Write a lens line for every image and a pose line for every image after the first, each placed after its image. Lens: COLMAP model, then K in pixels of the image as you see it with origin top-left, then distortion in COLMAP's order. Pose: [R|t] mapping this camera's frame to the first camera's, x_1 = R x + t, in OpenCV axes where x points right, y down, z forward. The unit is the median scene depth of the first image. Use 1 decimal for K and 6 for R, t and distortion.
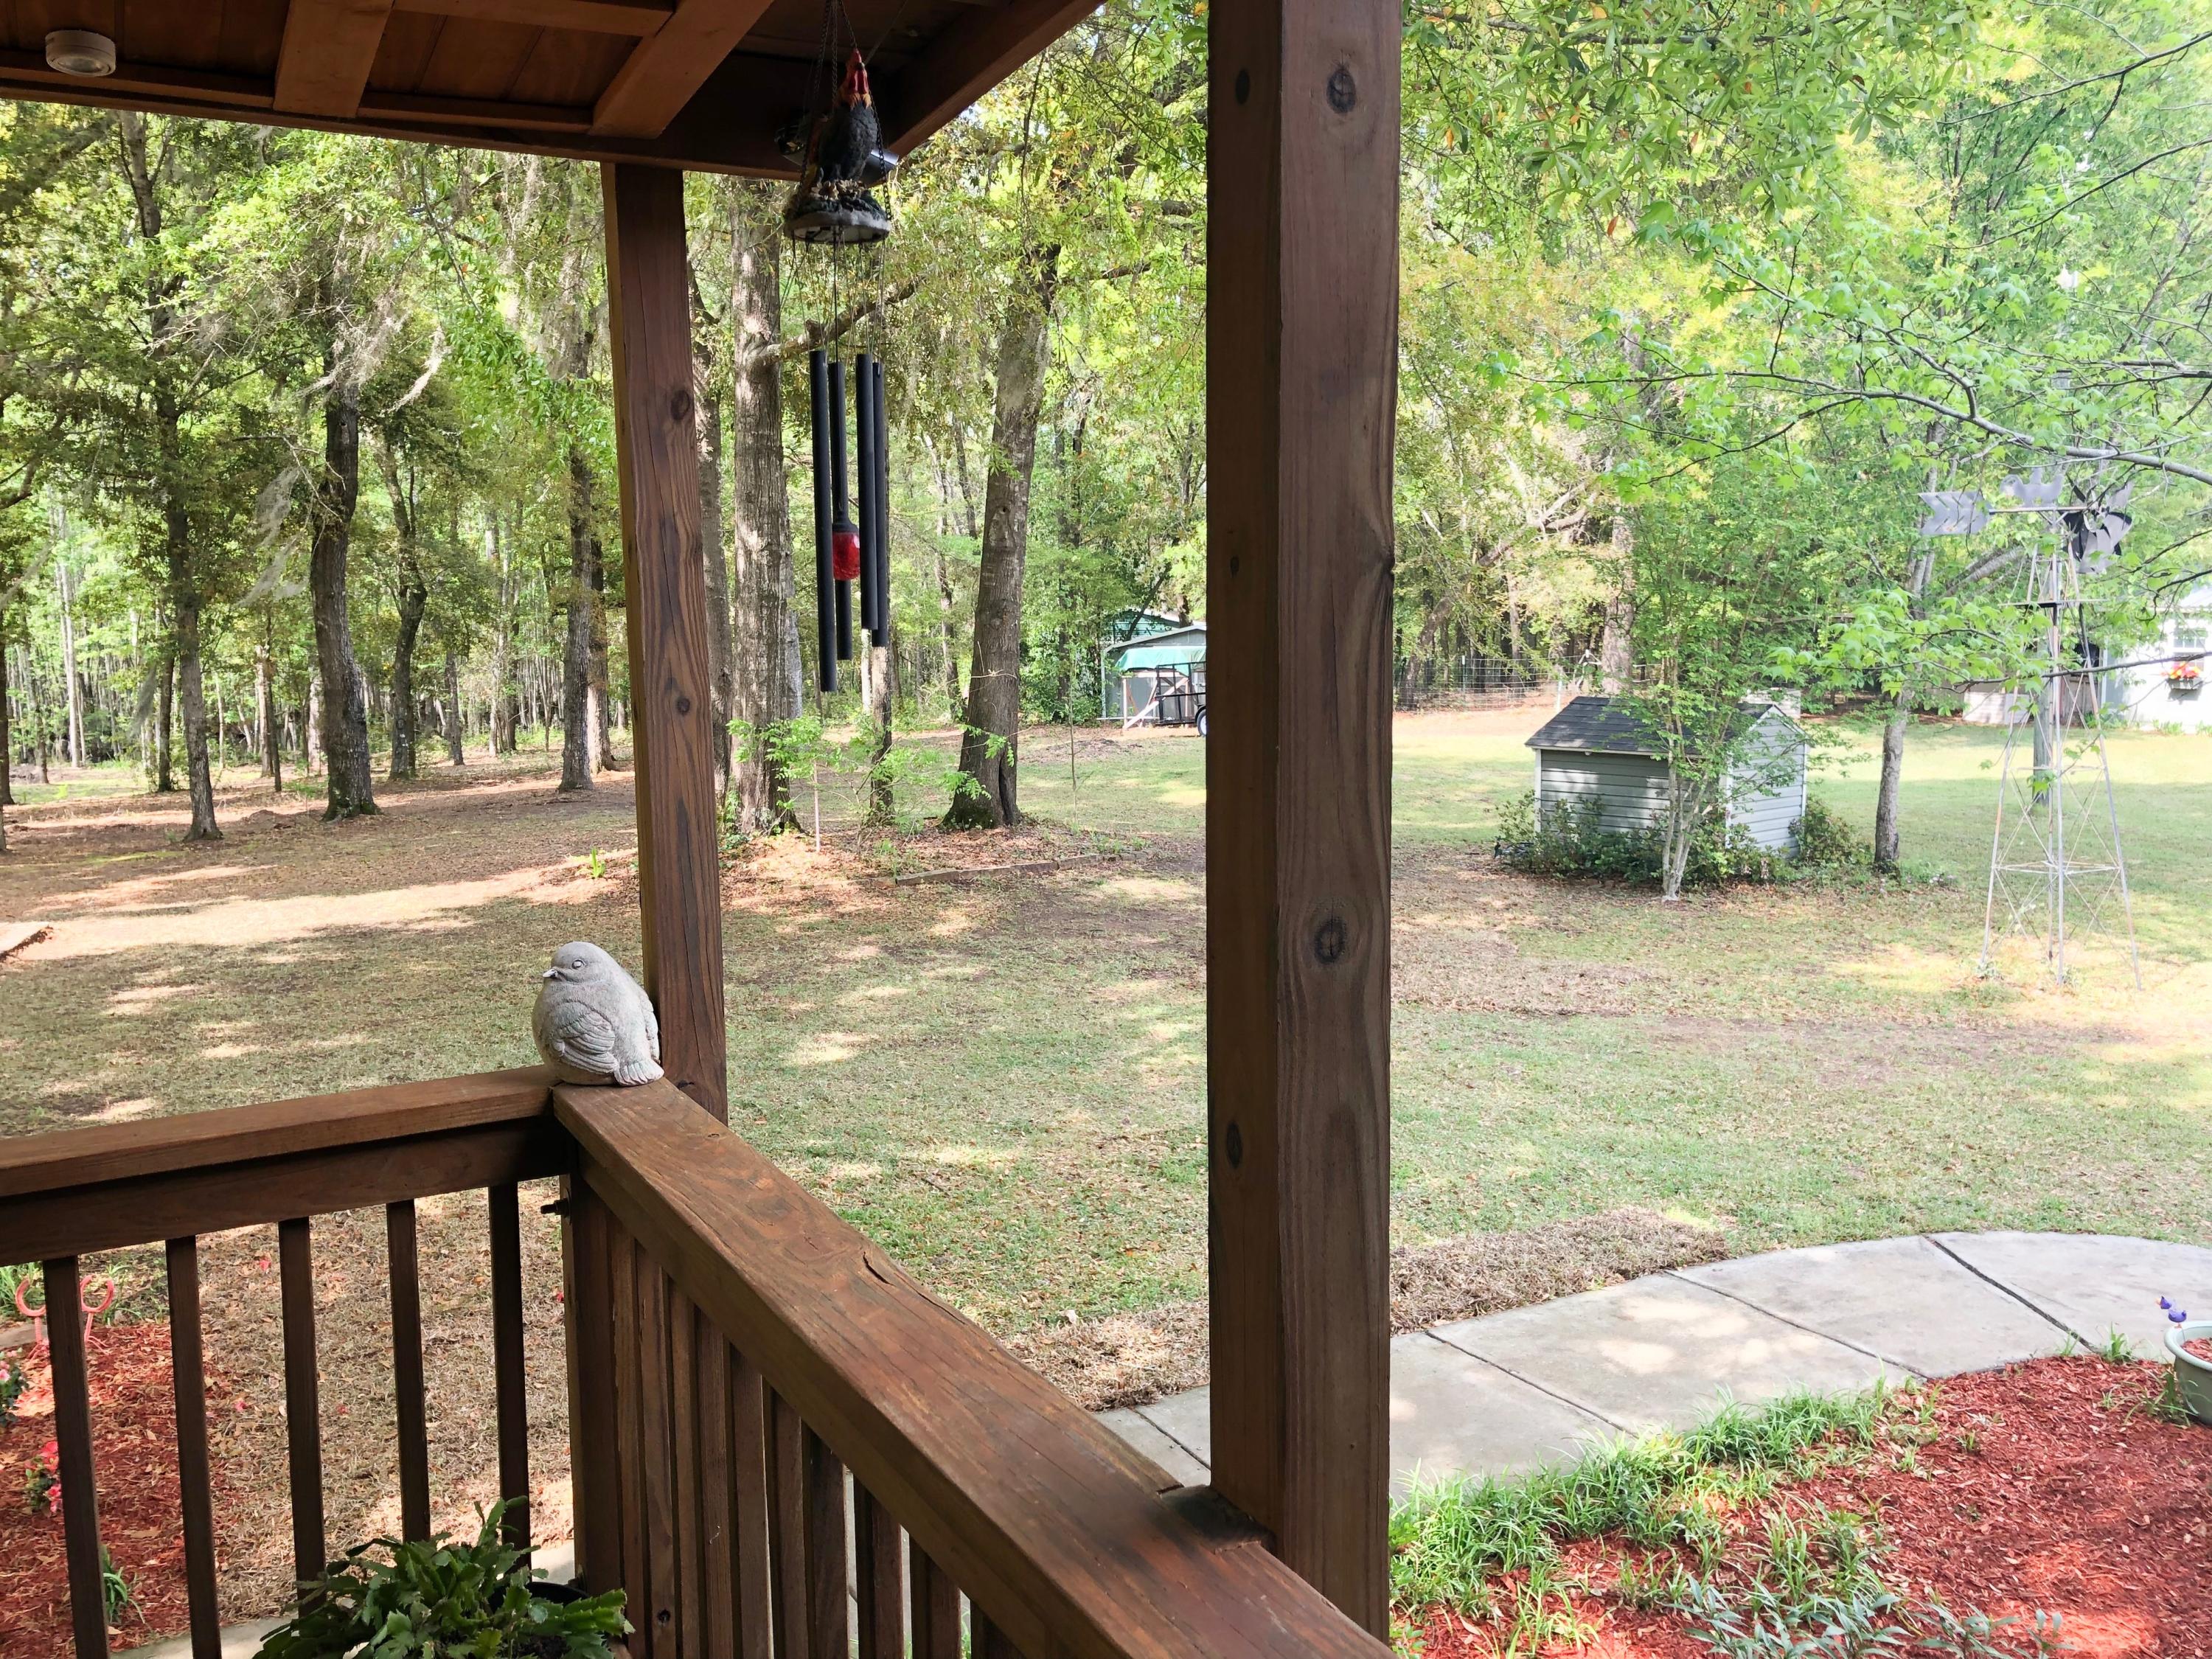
lens RADIAL K [[1834.9, 0, 1105.3], [0, 1834.9, 830.1], [0, 0, 1]] dist [0.029287, -0.021328]
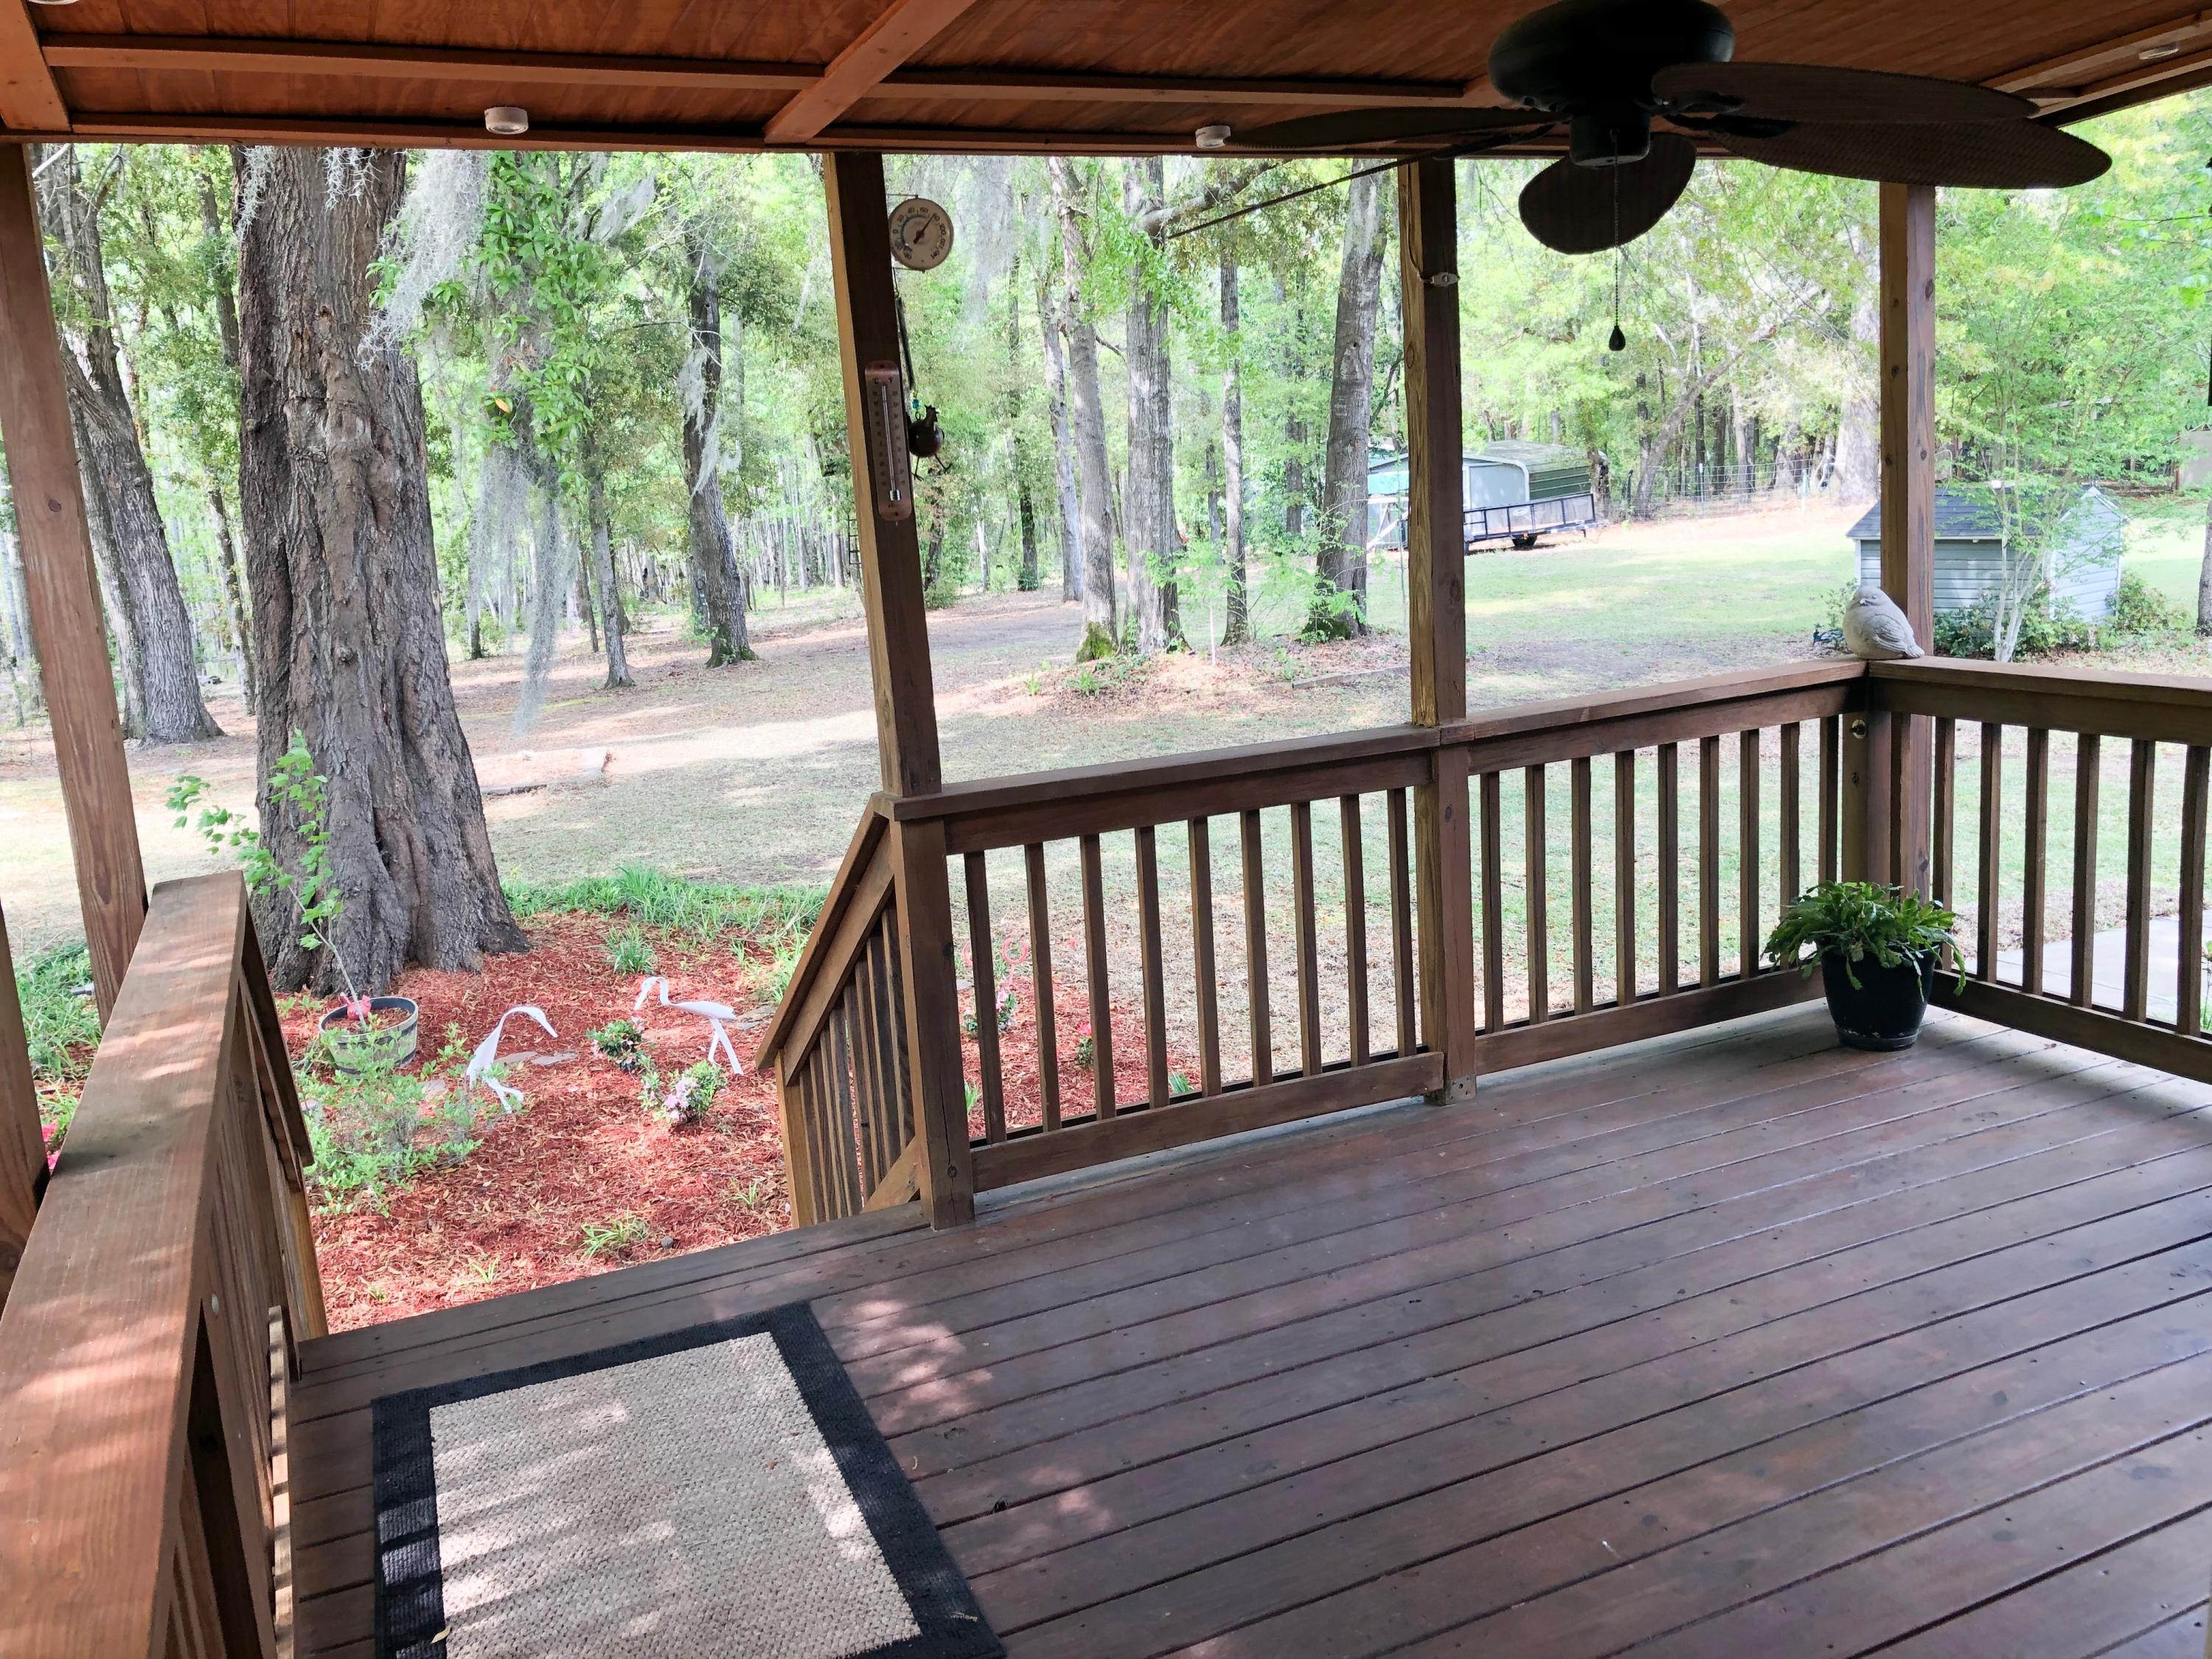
lens RADIAL K [[1834.9, 0, 1107.6], [0, 1834.9, 829.9], [0, 0, 1]] dist [0.029287, -0.021328]
pose [[0.995231, -0.038966, -0.089426, -0.123148], [0.046435, 0.995466, 0.083011, 0.016486], [0.085786, -0.086767, 0.992528, -0.138219]]
